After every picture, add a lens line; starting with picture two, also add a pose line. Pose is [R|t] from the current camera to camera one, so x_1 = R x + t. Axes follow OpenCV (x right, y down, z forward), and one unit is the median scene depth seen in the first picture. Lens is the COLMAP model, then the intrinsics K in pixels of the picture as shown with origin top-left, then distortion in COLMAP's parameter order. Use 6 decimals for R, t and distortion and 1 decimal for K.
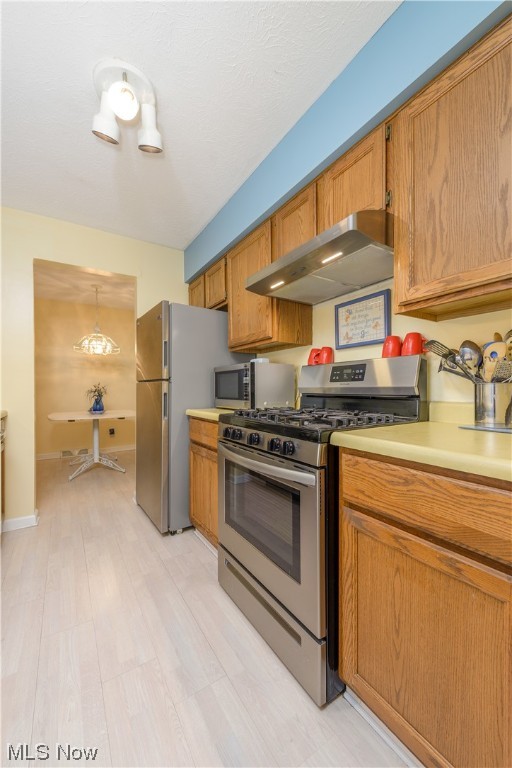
lens RADIAL K [[299.0, 0, 249.2], [0, 299.0, 392.9], [0, 0, 1]] dist [-0.003214, -0.001222]
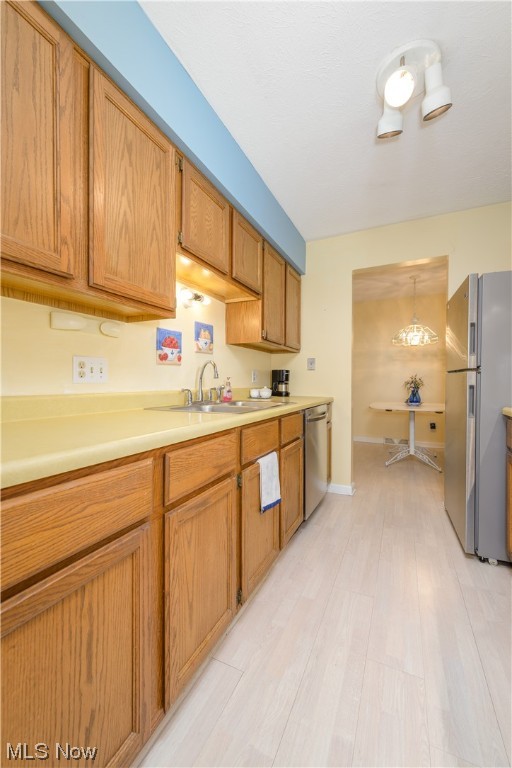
lens RADIAL K [[299.0, 0, 253.4], [0, 299.0, 382.6], [0, 0, 1]] dist [-0.003214, -0.001222]
pose [[0.528766, 0.011038, -0.848696, 0.053536], [-0.017085, 0.999851, 0.002360, 0.000716], [0.848596, 0.013252, 0.528876, 0.025724]]
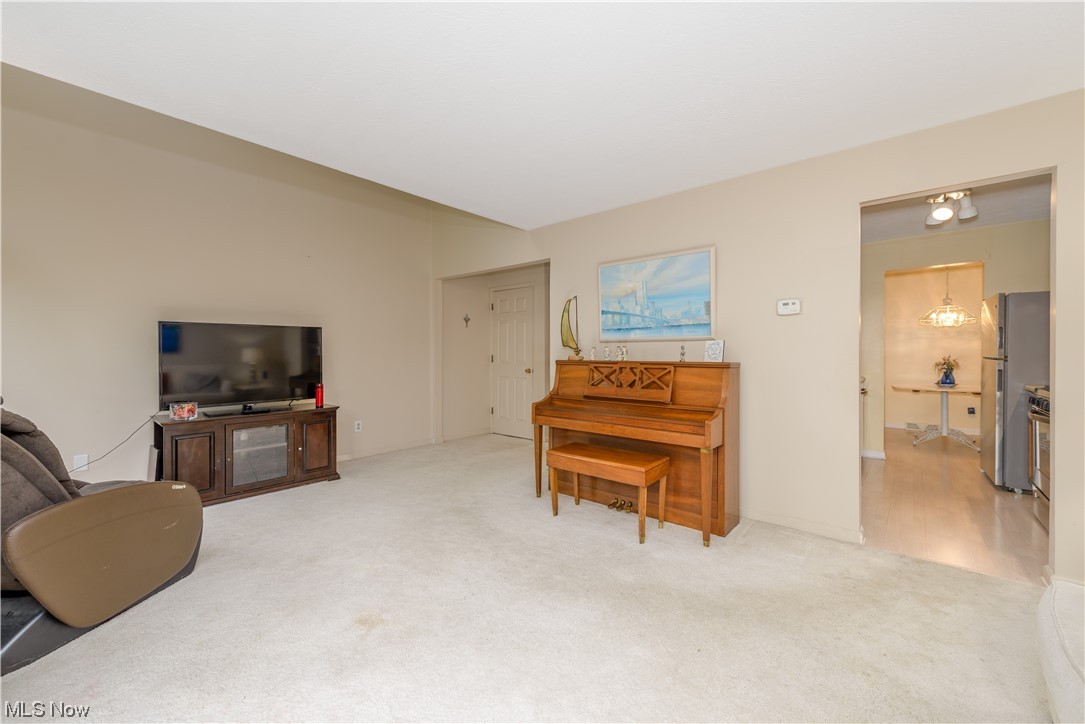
lens RADIAL K [[422.4, 0, 540.8], [0, 422.4, 357.8], [0, 0, 1]] dist [-0.003214, -0.001222]
pose [[0.291311, 0.009179, -0.956584, 0.438483], [-0.011670, 0.999914, 0.006041, -0.020012], [0.956557, 0.009404, 0.291393, -0.697766]]
